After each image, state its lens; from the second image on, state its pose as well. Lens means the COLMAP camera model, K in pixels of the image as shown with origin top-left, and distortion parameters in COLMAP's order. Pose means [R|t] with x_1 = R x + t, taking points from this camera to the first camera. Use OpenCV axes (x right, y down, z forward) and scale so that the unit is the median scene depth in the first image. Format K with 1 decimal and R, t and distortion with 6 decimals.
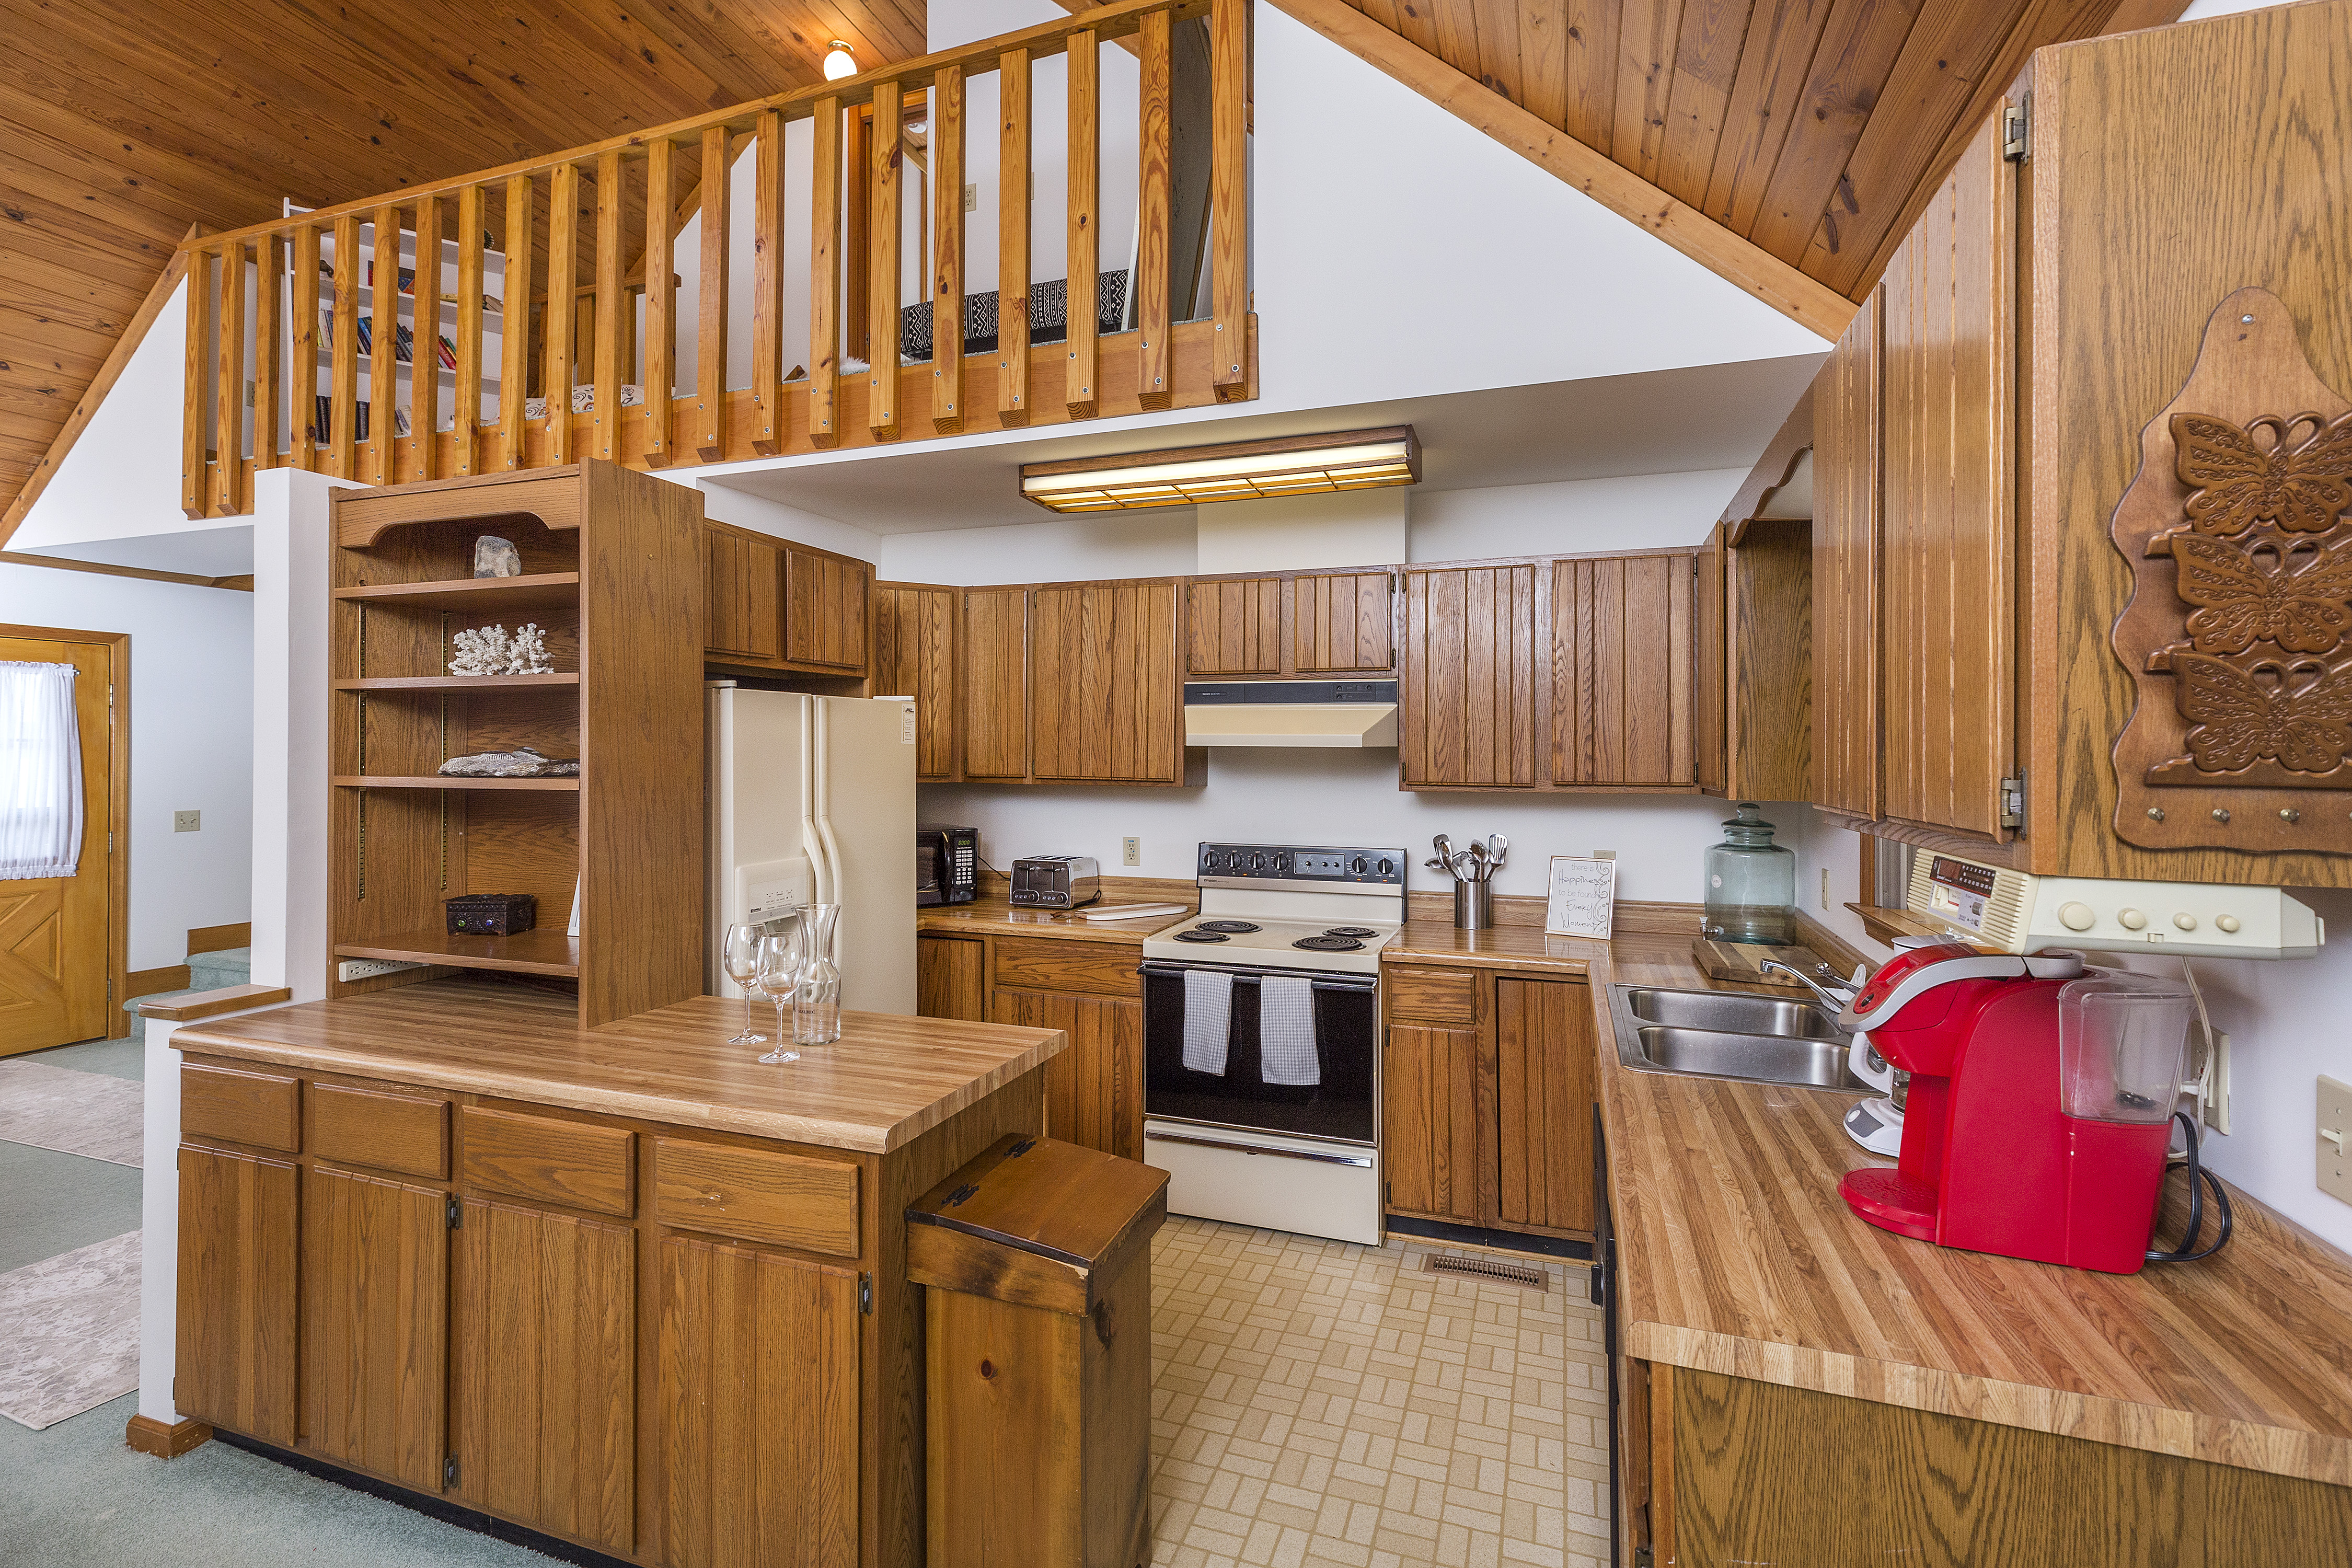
lens RADIAL K [[1082.9, 0, 1166.0], [0, 1082.9, 741.6], [0, 0, 1]] dist [0.003728, 0.000524]
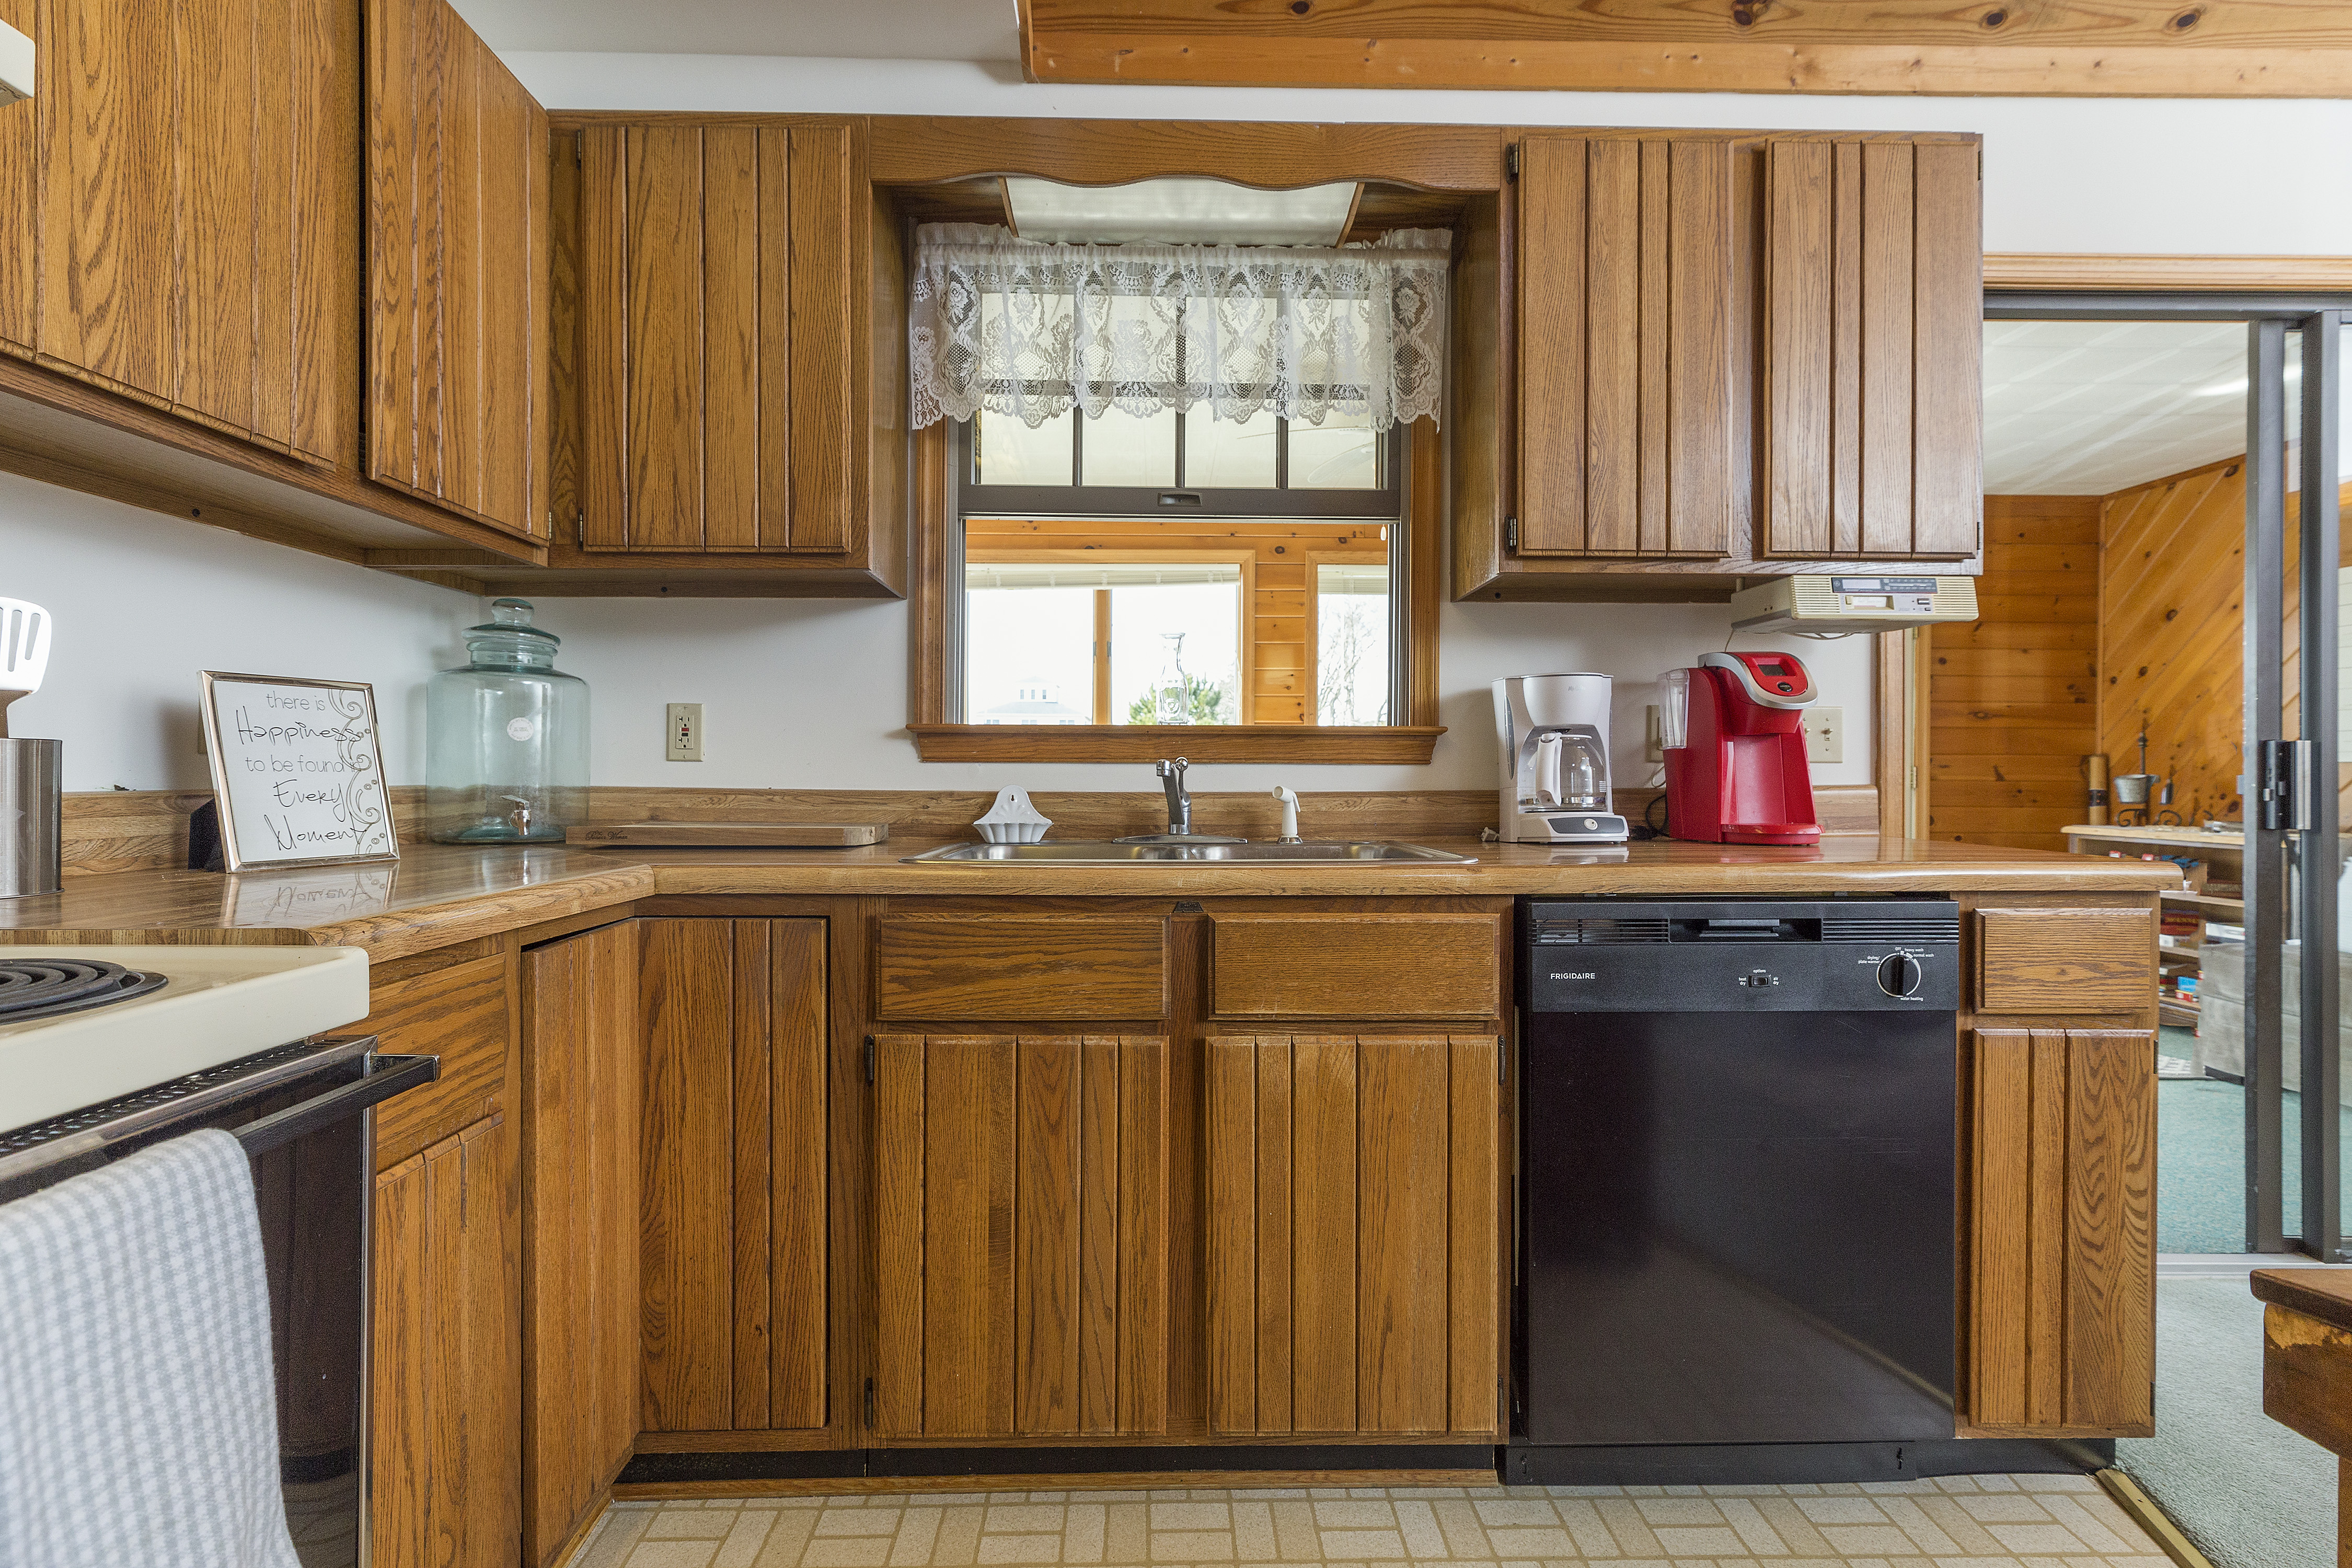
lens RADIAL K [[1047.6, 0, 1170.3], [0, 1047.6, 776.8], [0, 0, 1]] dist [0.003503, -0.000068]
pose [[-0.364437, -0.006307, 0.931207, -0.106649], [-0.016442, 0.999865, 0.000337, 0.139738], [-0.931083, -0.015188, -0.364492, 0.841229]]
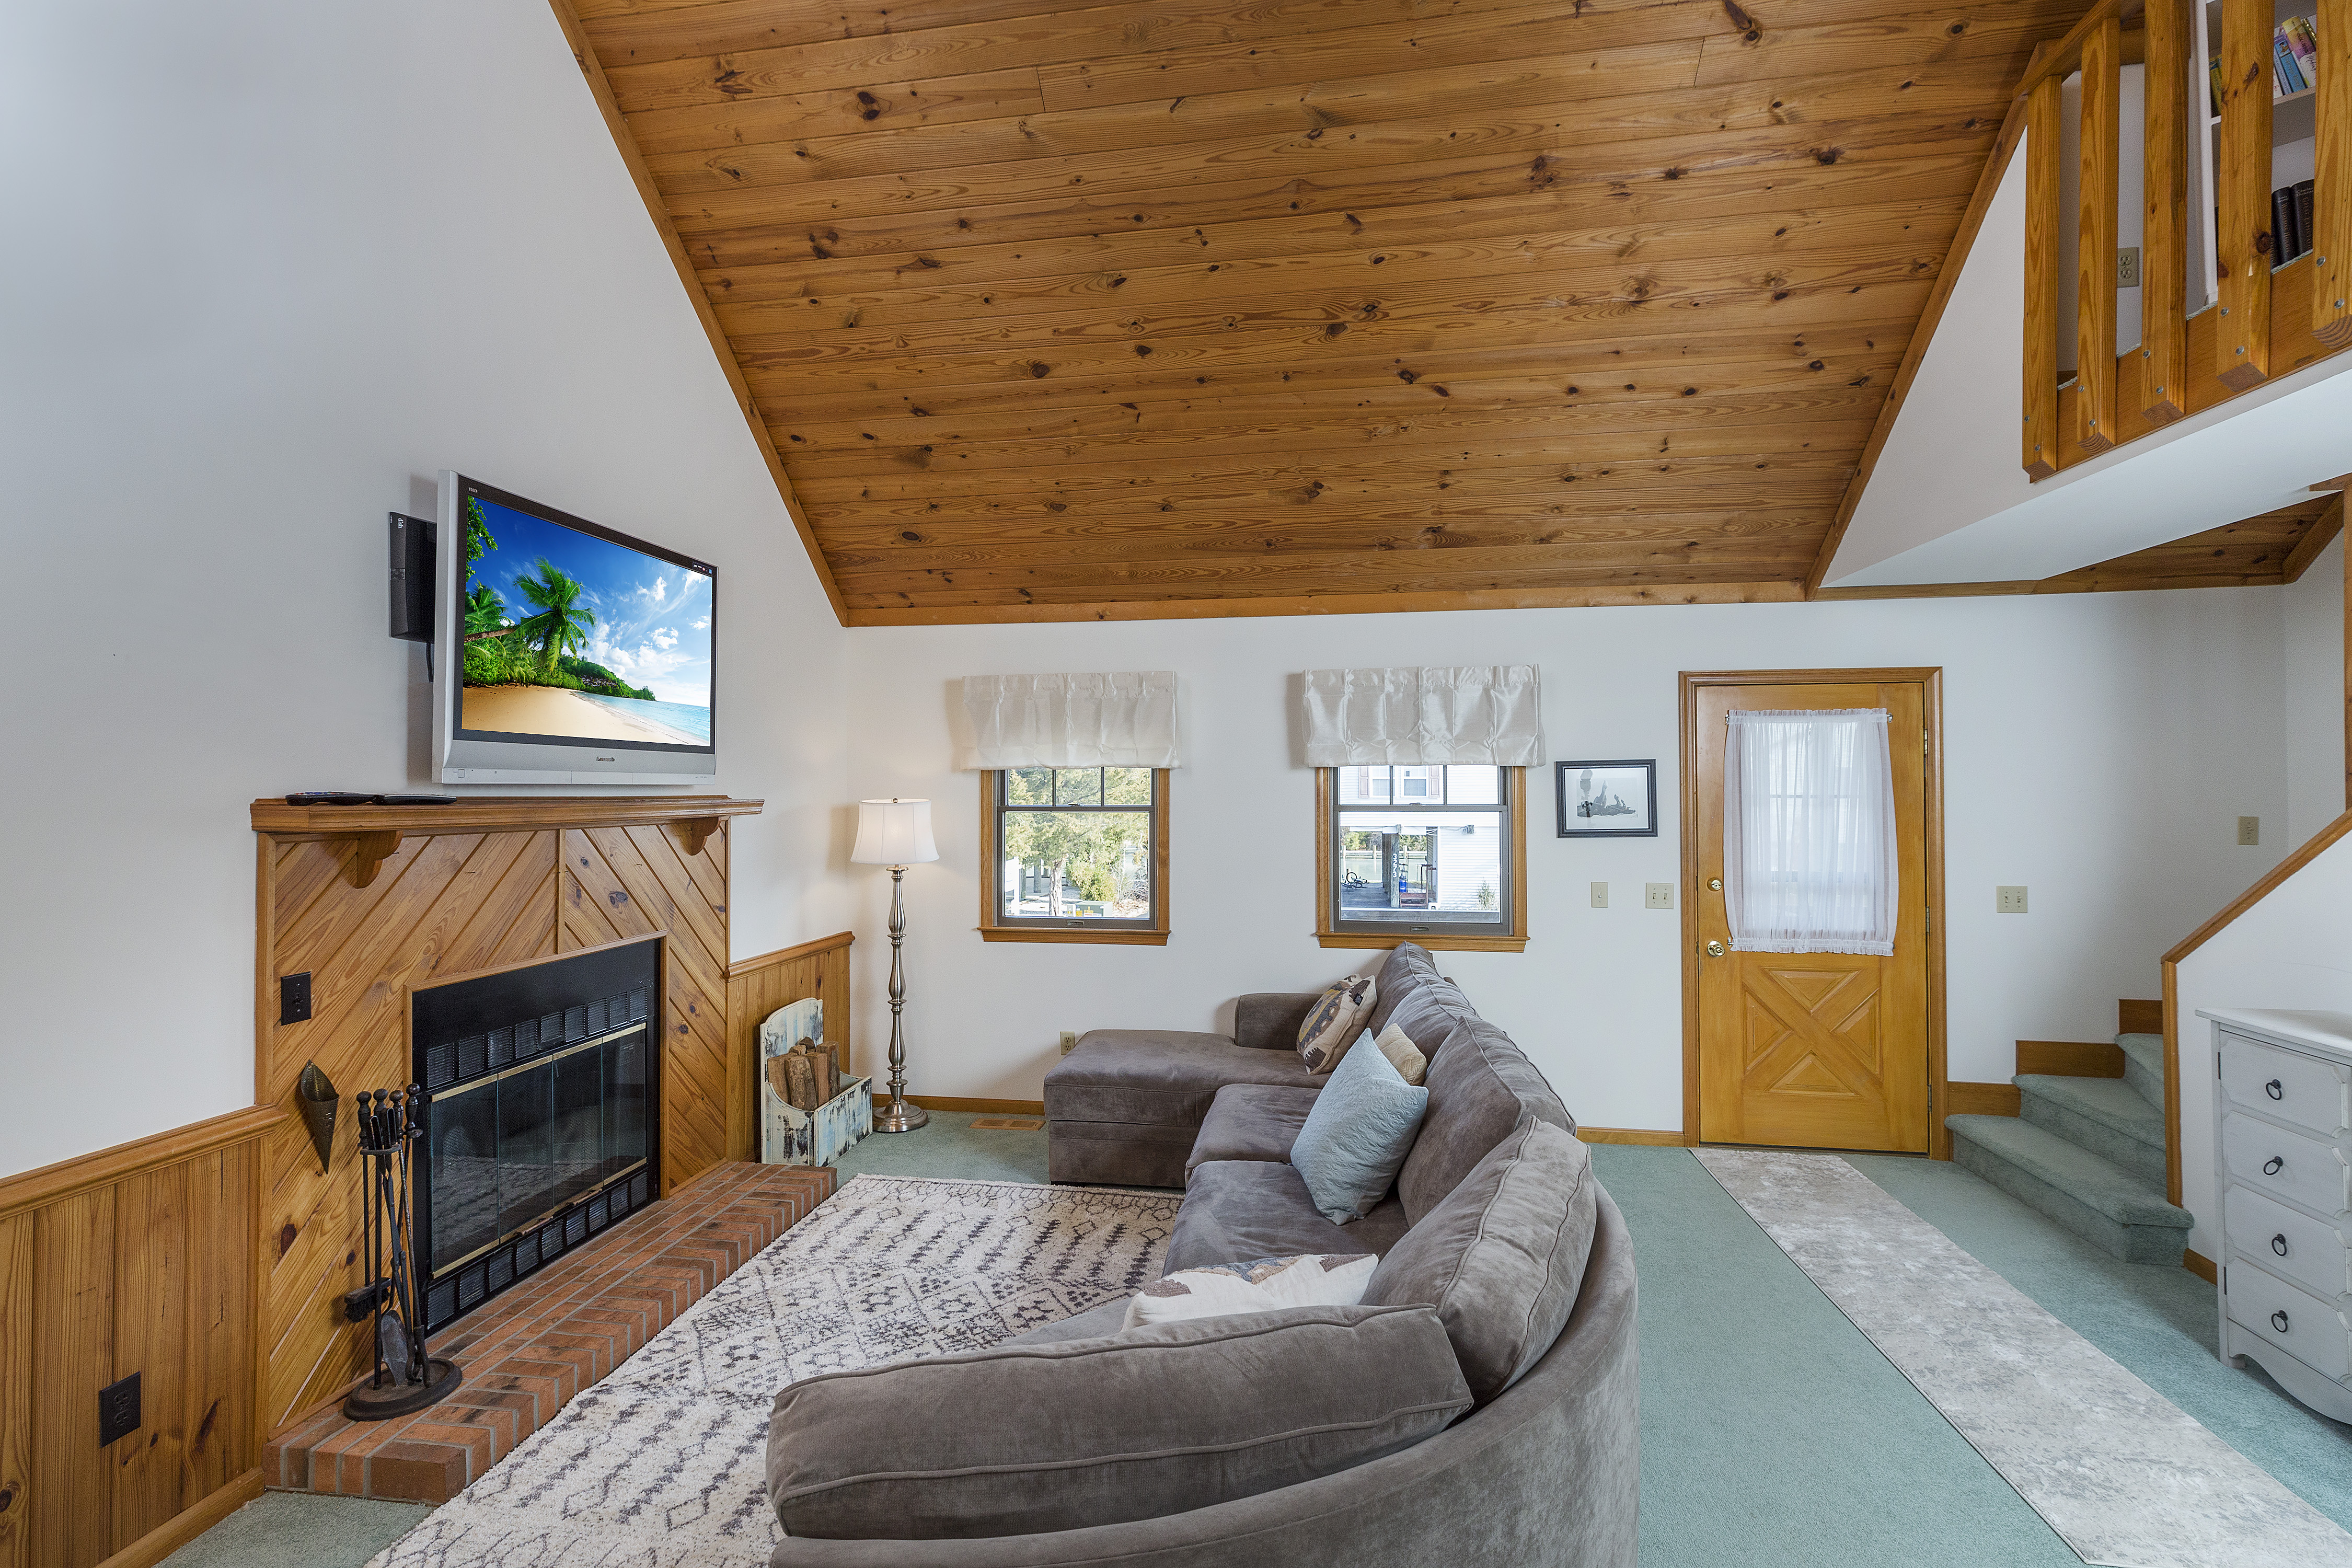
lens RADIAL K [[1054.5, 0, 1176.0], [0, 1054.5, 784.0], [0, 0, 1]] dist [0.001574, 0.000256]
pose [[0.199250, -0.007368, -0.979921, -0.466218], [0.010629, 0.999929, -0.005357, -0.020731], [0.979891, -0.009349, 0.199314, 0.439347]]
